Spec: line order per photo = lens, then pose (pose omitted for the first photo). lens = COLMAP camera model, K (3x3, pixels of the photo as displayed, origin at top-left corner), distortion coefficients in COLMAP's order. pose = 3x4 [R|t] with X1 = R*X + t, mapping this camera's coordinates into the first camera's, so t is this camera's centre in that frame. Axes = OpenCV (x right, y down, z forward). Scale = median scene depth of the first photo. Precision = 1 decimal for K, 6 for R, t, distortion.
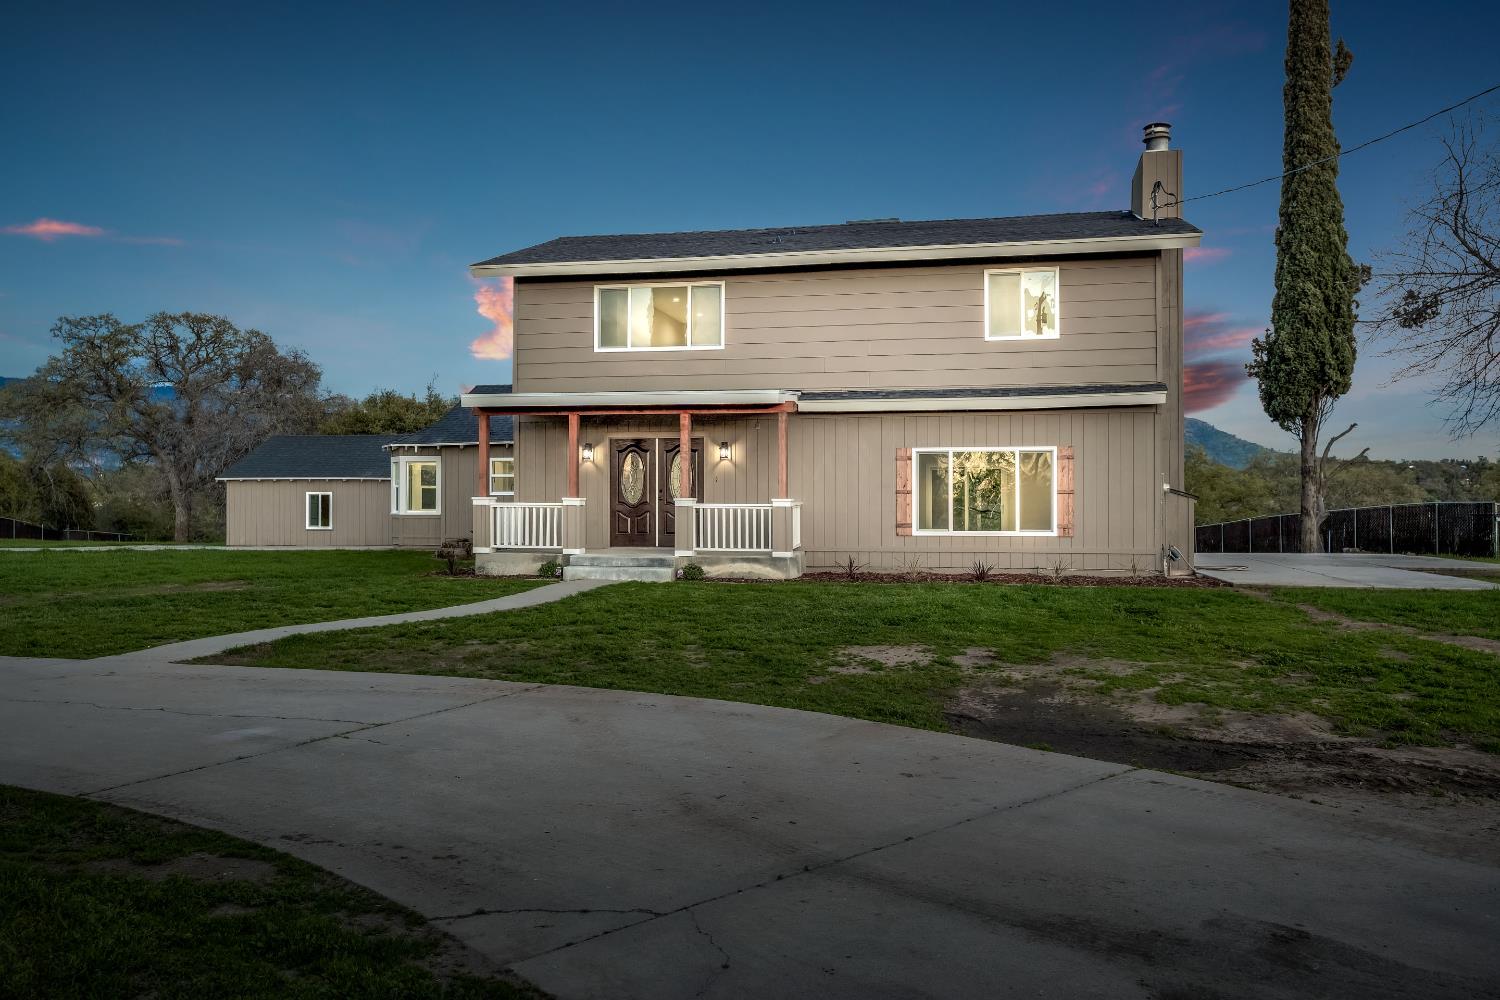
lens RADIAL K [[1161.2, 0, 750.0], [0, 1161.2, 500.0], [0, 0, 1]] dist [0.007601, 0.003661]
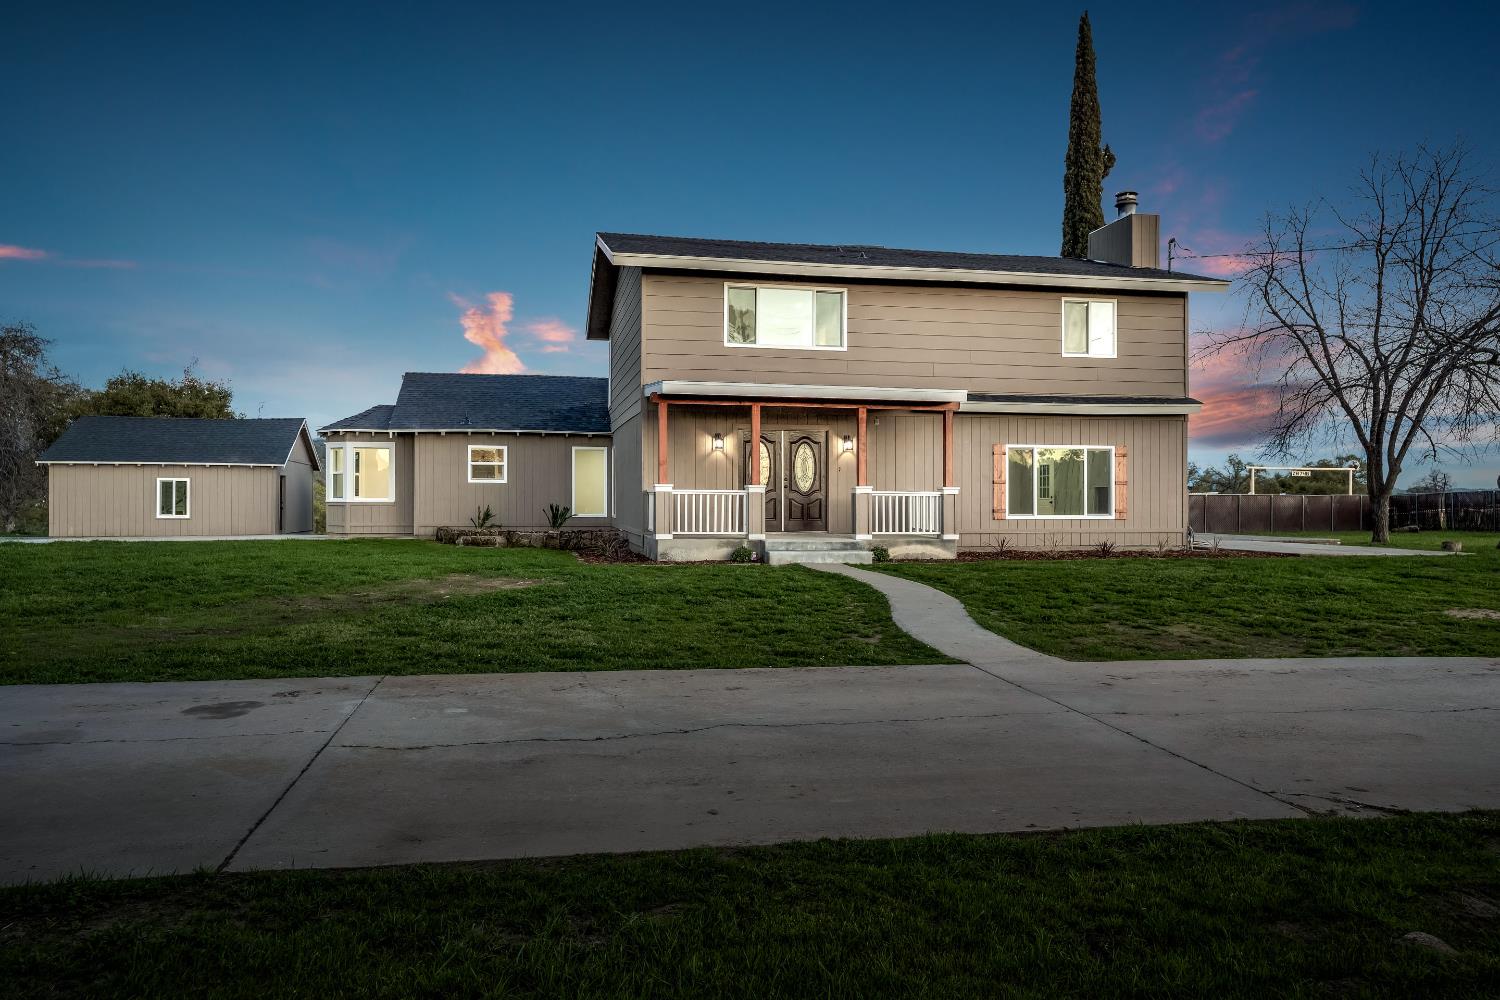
lens RADIAL K [[983.5, 0, 750.0], [0, 983.5, 500.0], [0, 0, 1]] dist [0.003618, 0.001144]
pose [[0.923879, 0.000431, 0.382684, -0.477345], [-0.004245, 0.999949, 0.009123, 0.003059], [-0.382661, -0.010053, 0.923834, 0.180709]]
